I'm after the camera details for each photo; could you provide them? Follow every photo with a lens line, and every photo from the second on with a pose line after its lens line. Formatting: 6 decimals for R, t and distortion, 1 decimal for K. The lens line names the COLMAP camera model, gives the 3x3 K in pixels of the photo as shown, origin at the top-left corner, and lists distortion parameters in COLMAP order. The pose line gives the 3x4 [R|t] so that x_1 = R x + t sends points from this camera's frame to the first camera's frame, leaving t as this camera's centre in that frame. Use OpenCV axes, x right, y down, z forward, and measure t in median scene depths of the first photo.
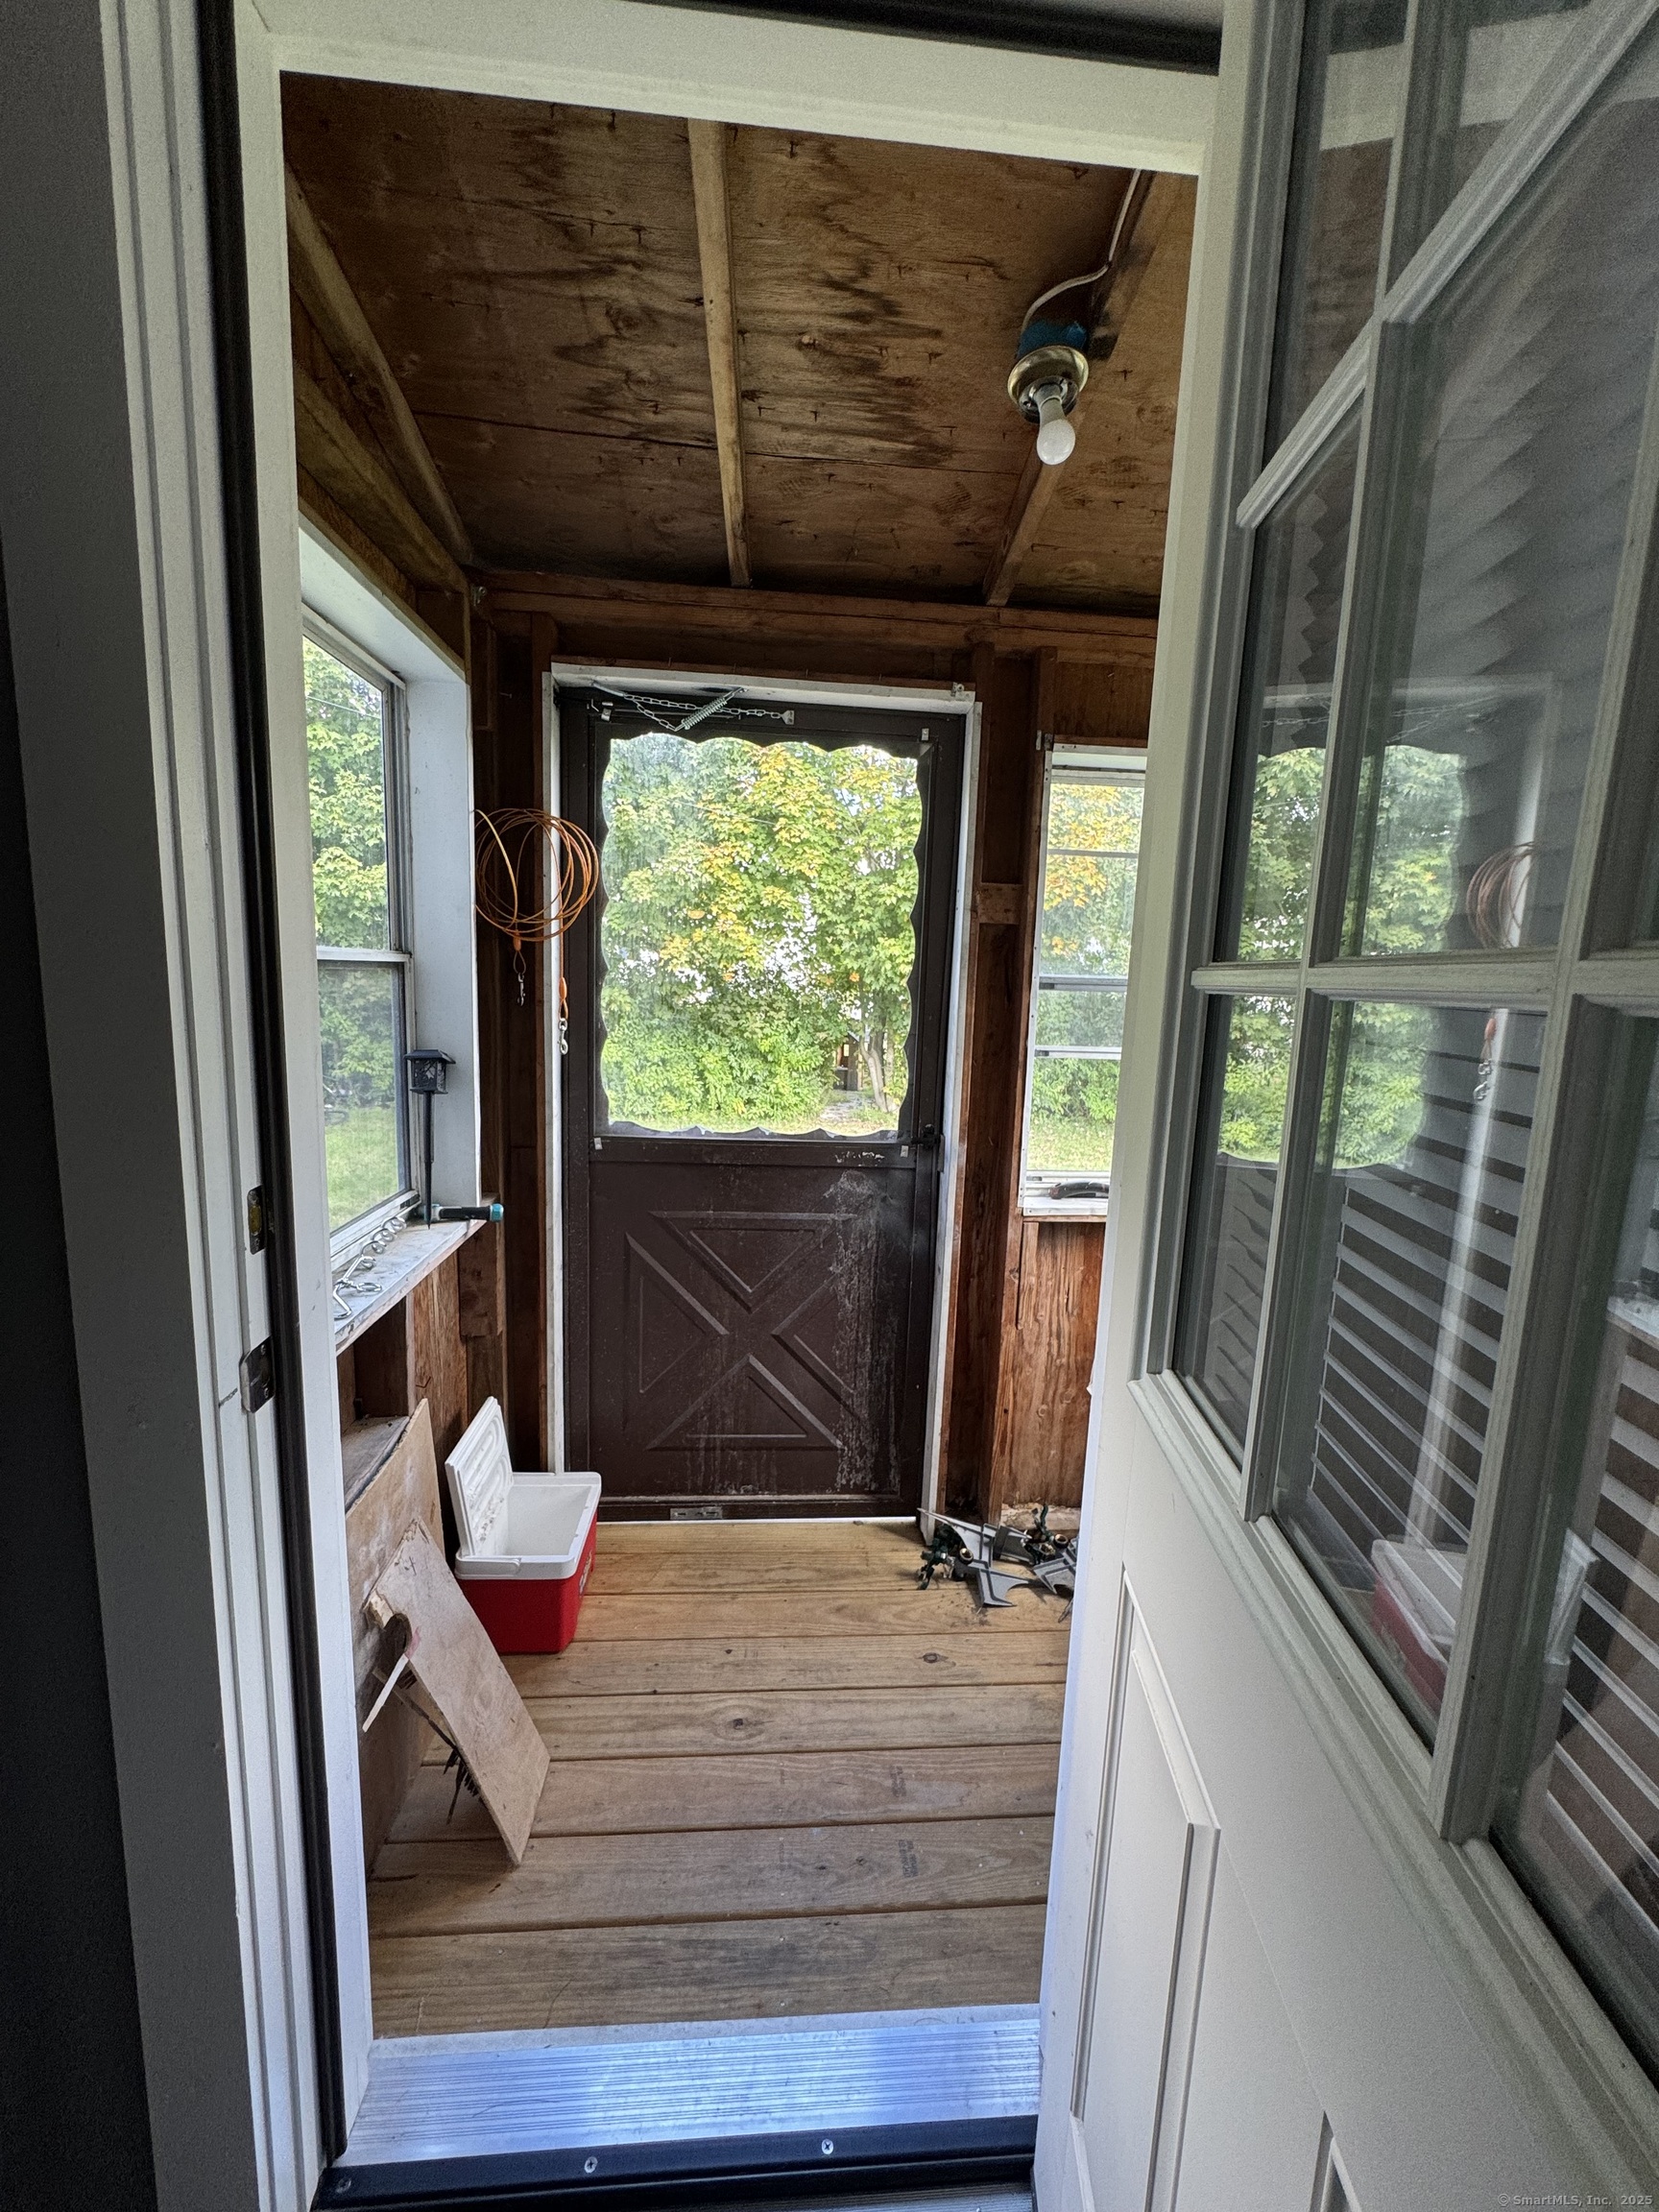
lens RADIAL K [[884.3, 0, 825.5], [0, 884.3, 1105.2], [0, 0, 1]] dist [-0.003559, -0.000028]
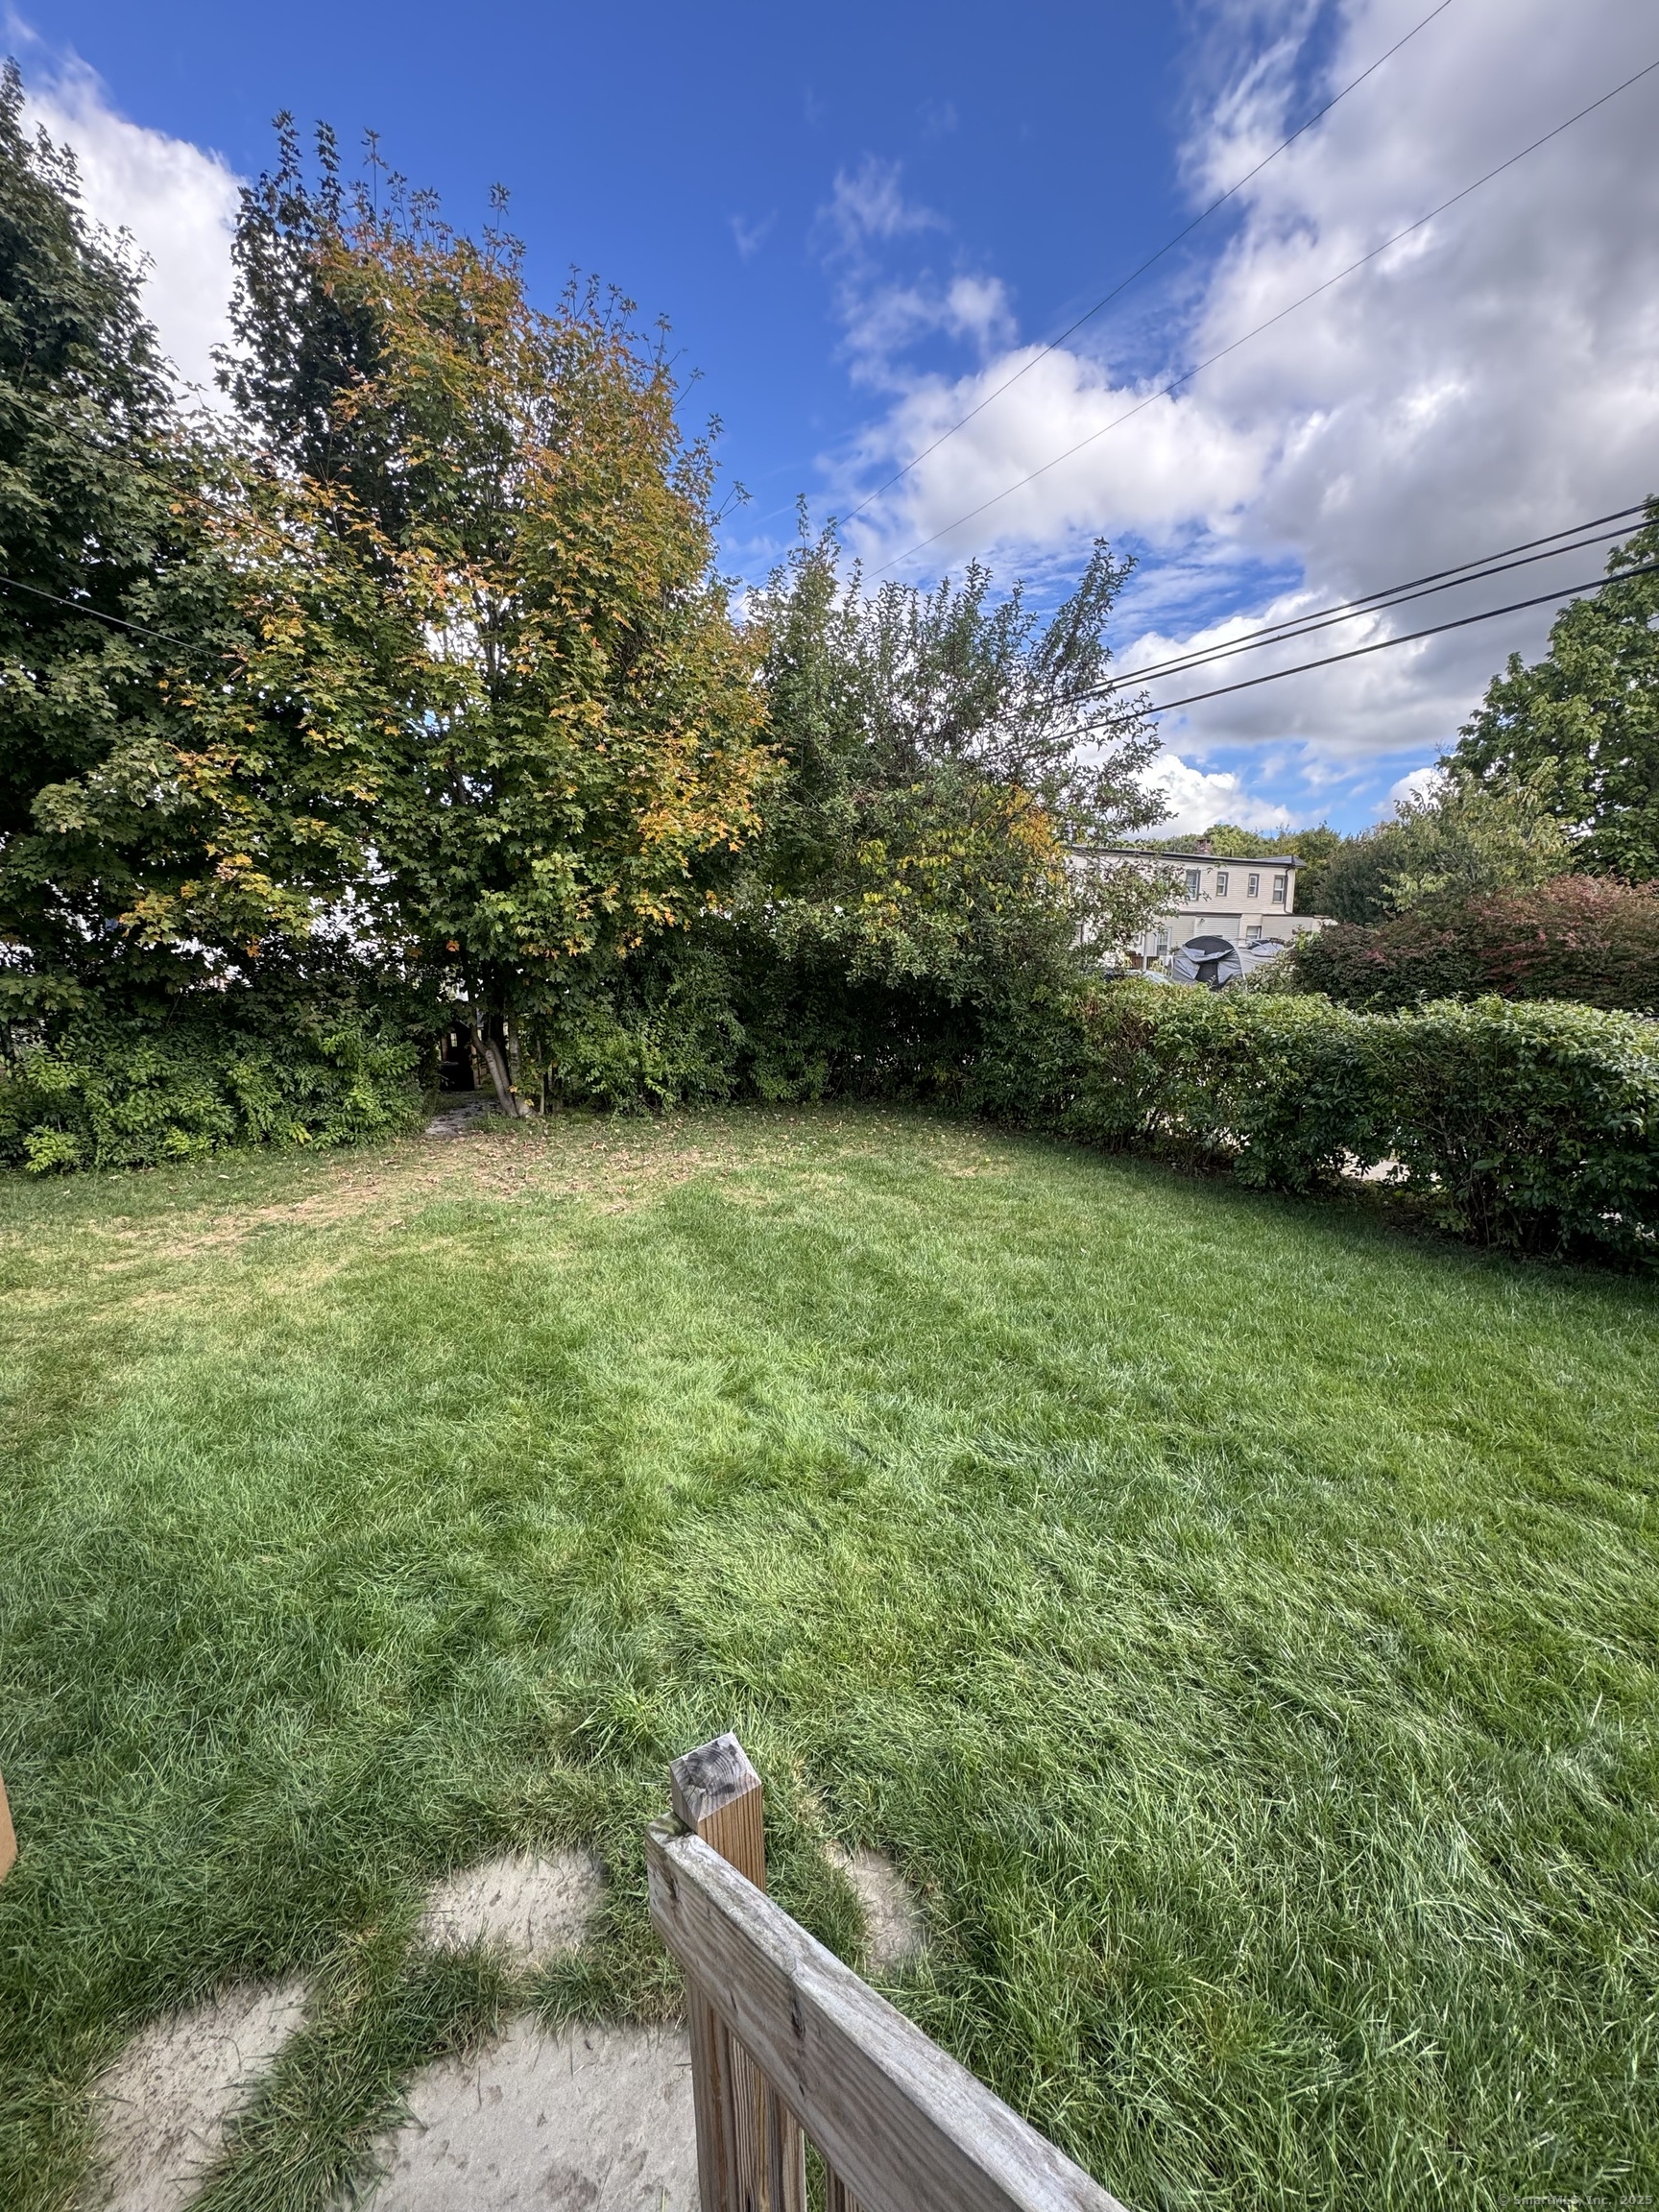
lens RADIAL K [[884.3, 0, 827.6], [0, 884.3, 1111.9], [0, 0, 1]] dist [-0.003559, -0.000028]
pose [[0.912207, -0.104272, 0.396240, 0.011693], [0.086858, 0.994309, 0.061694, -0.024987], [-0.400418, -0.021861, 0.916072, 0.192748]]
